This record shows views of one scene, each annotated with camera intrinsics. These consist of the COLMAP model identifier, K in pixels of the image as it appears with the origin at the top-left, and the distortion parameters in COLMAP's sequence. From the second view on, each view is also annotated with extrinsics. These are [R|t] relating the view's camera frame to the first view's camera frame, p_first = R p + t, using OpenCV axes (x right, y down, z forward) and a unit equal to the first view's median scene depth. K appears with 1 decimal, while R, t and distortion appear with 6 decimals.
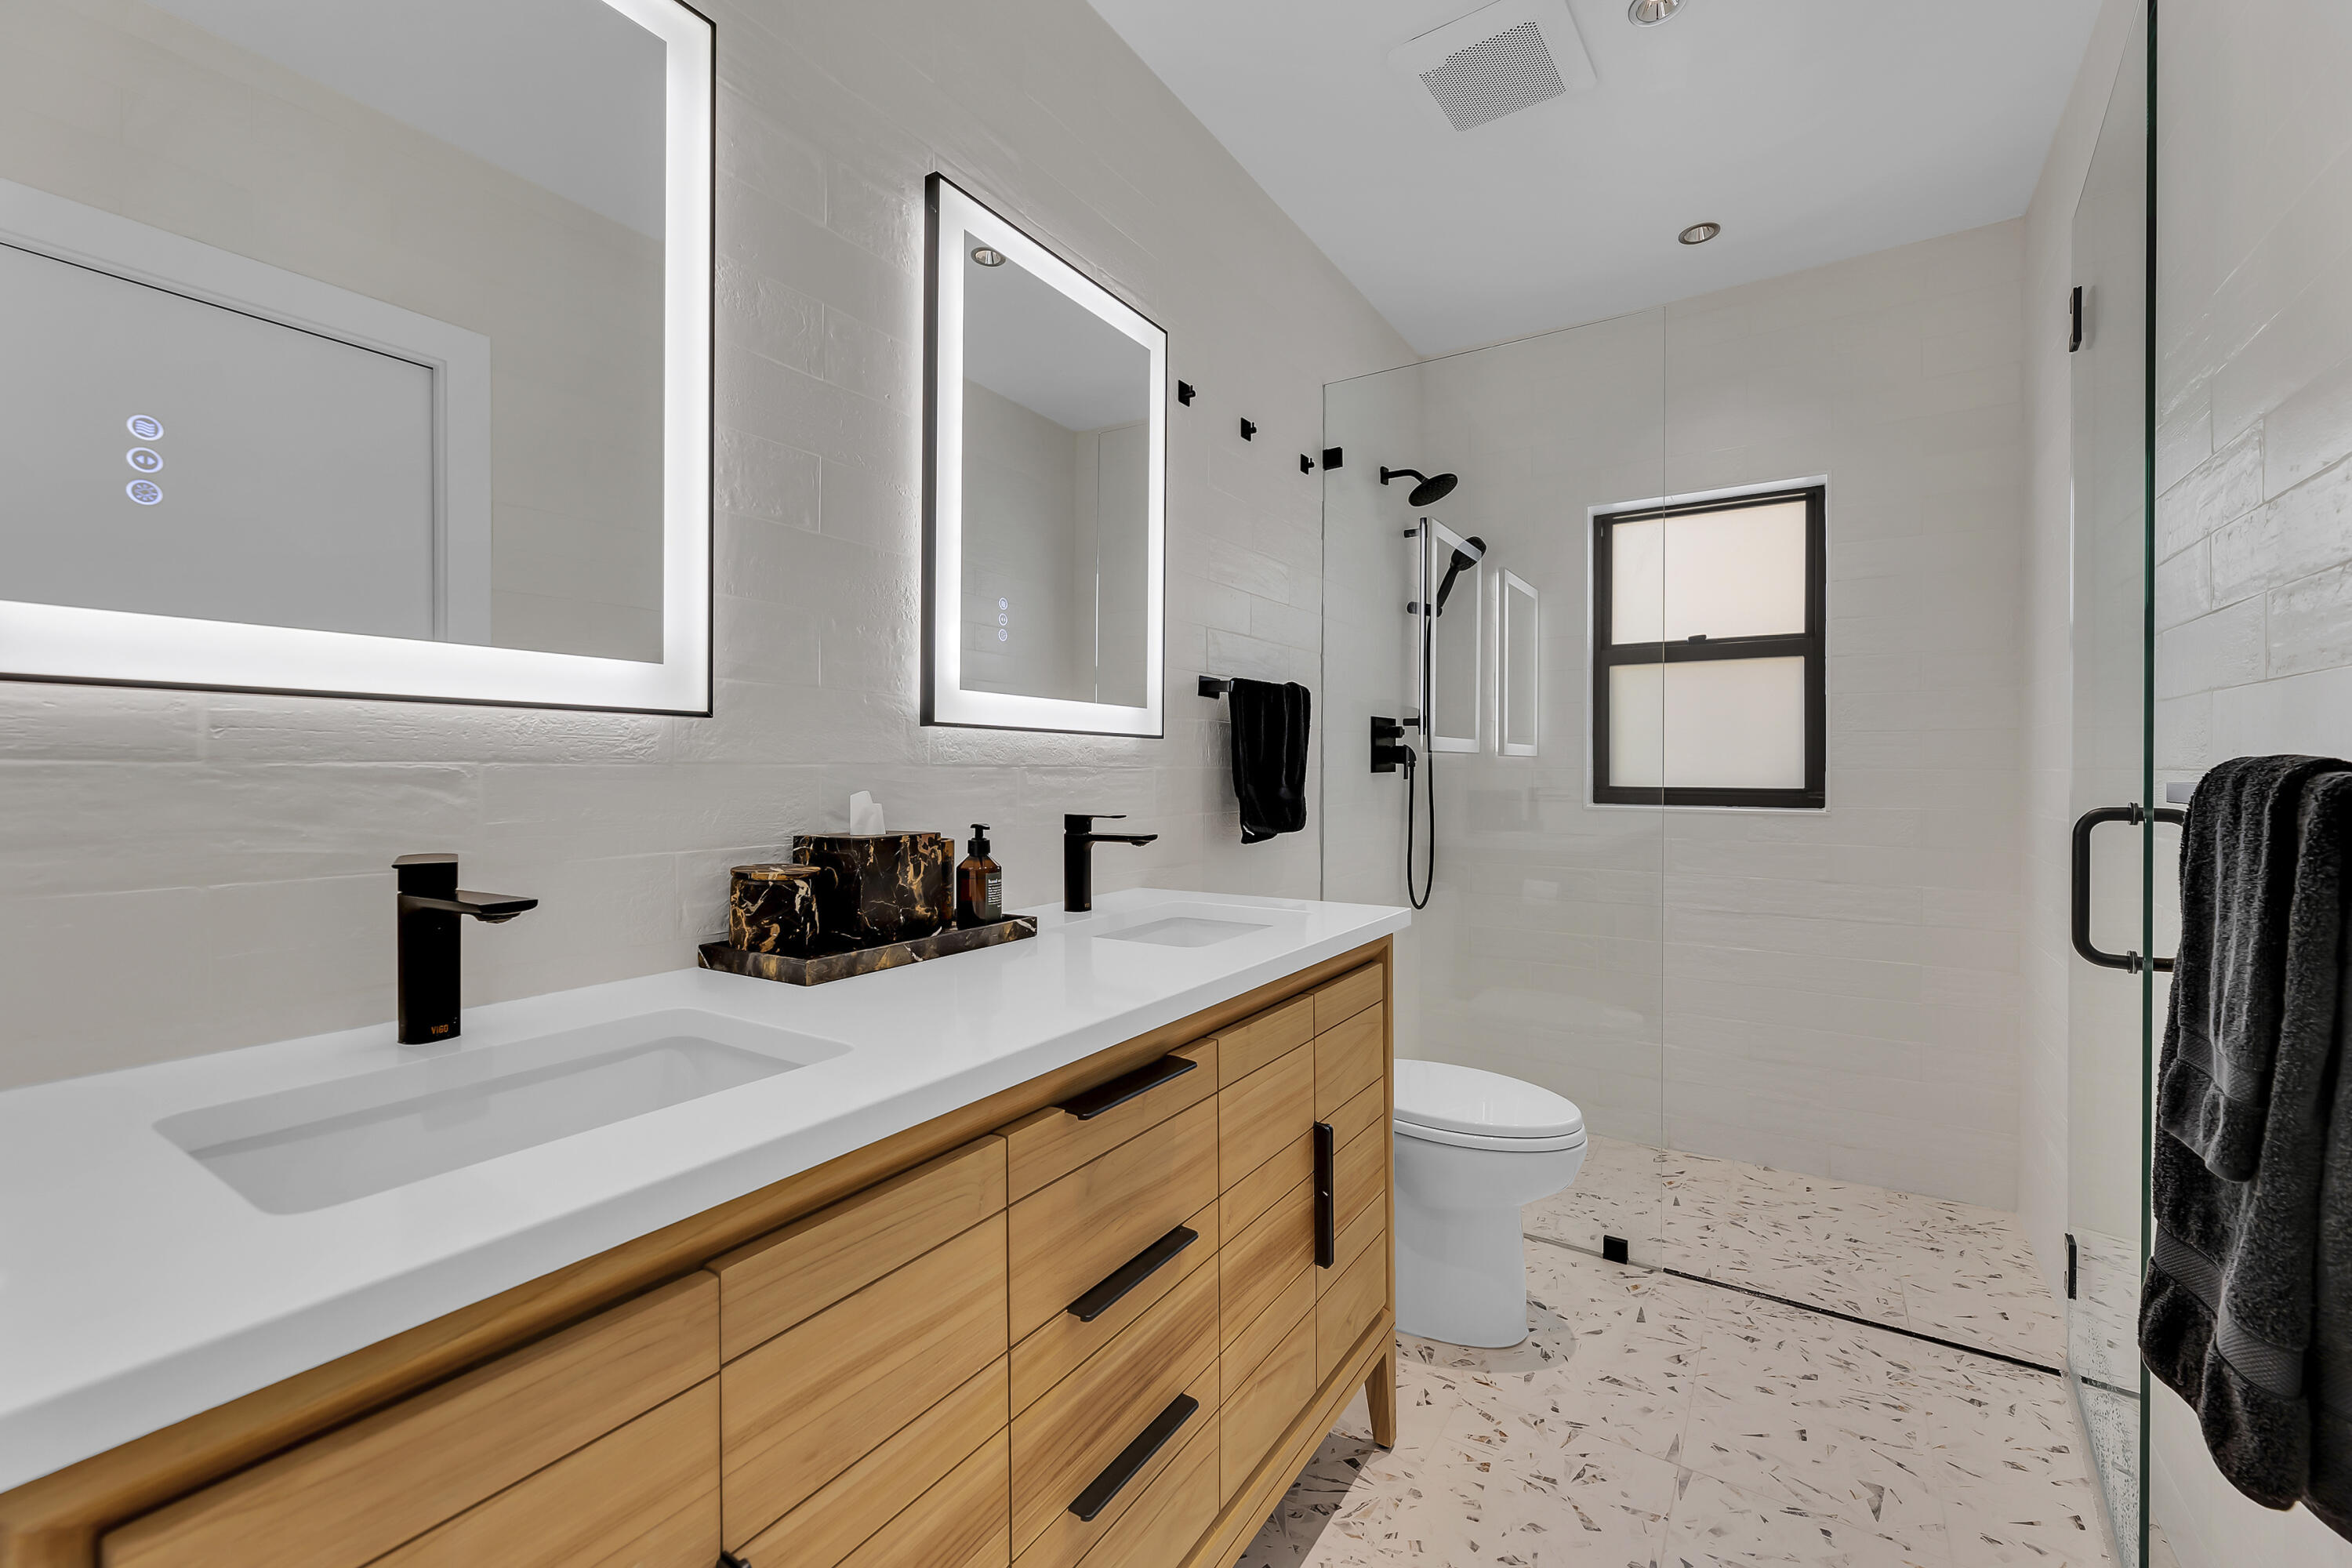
lens RADIAL K [[964.3, 0, 1180.1], [0, 964.3, 786.3], [0, 0, 1]] dist [-0.001152, -0.000016]
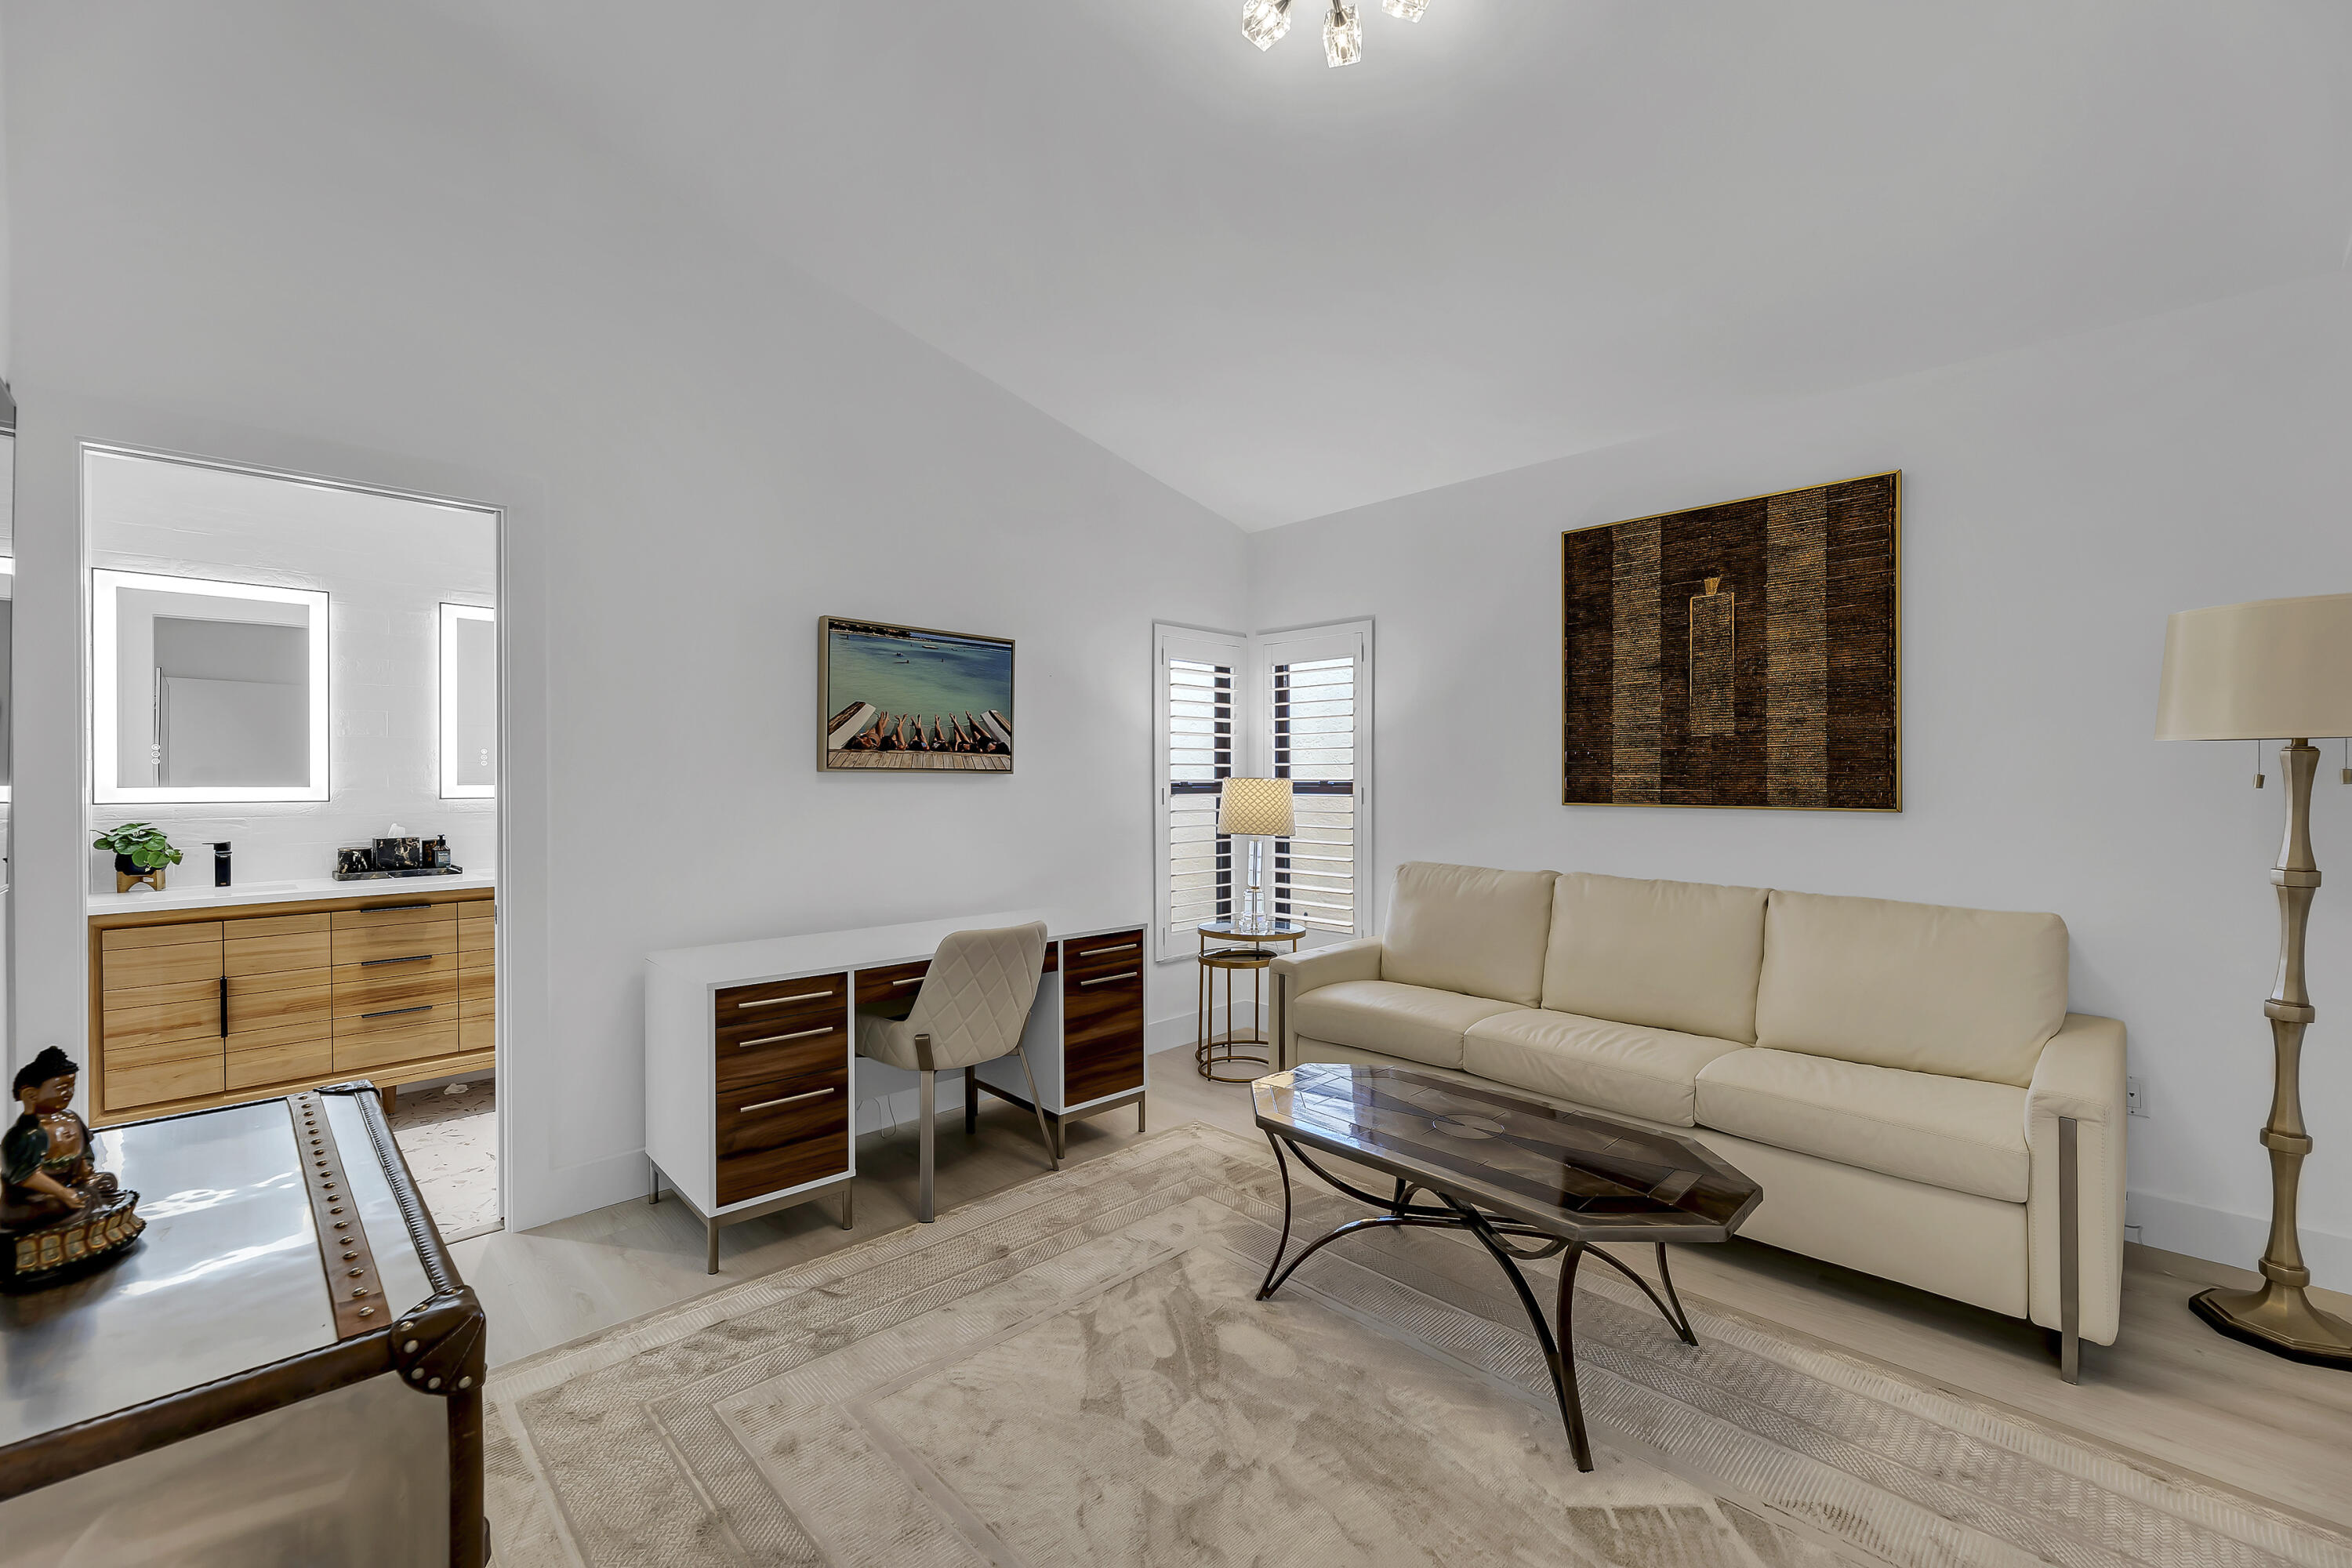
lens RADIAL K [[964.3, 0, 1174.6], [0, 964.3, 777.2], [0, 0, 1]] dist [-0.001152, -0.000016]
pose [[0.974240, 0.000884, -0.225510, 3.081249], [-0.003017, 0.999954, -0.009115, -0.135399], [0.225492, 0.009560, 0.974198, -1.590546]]
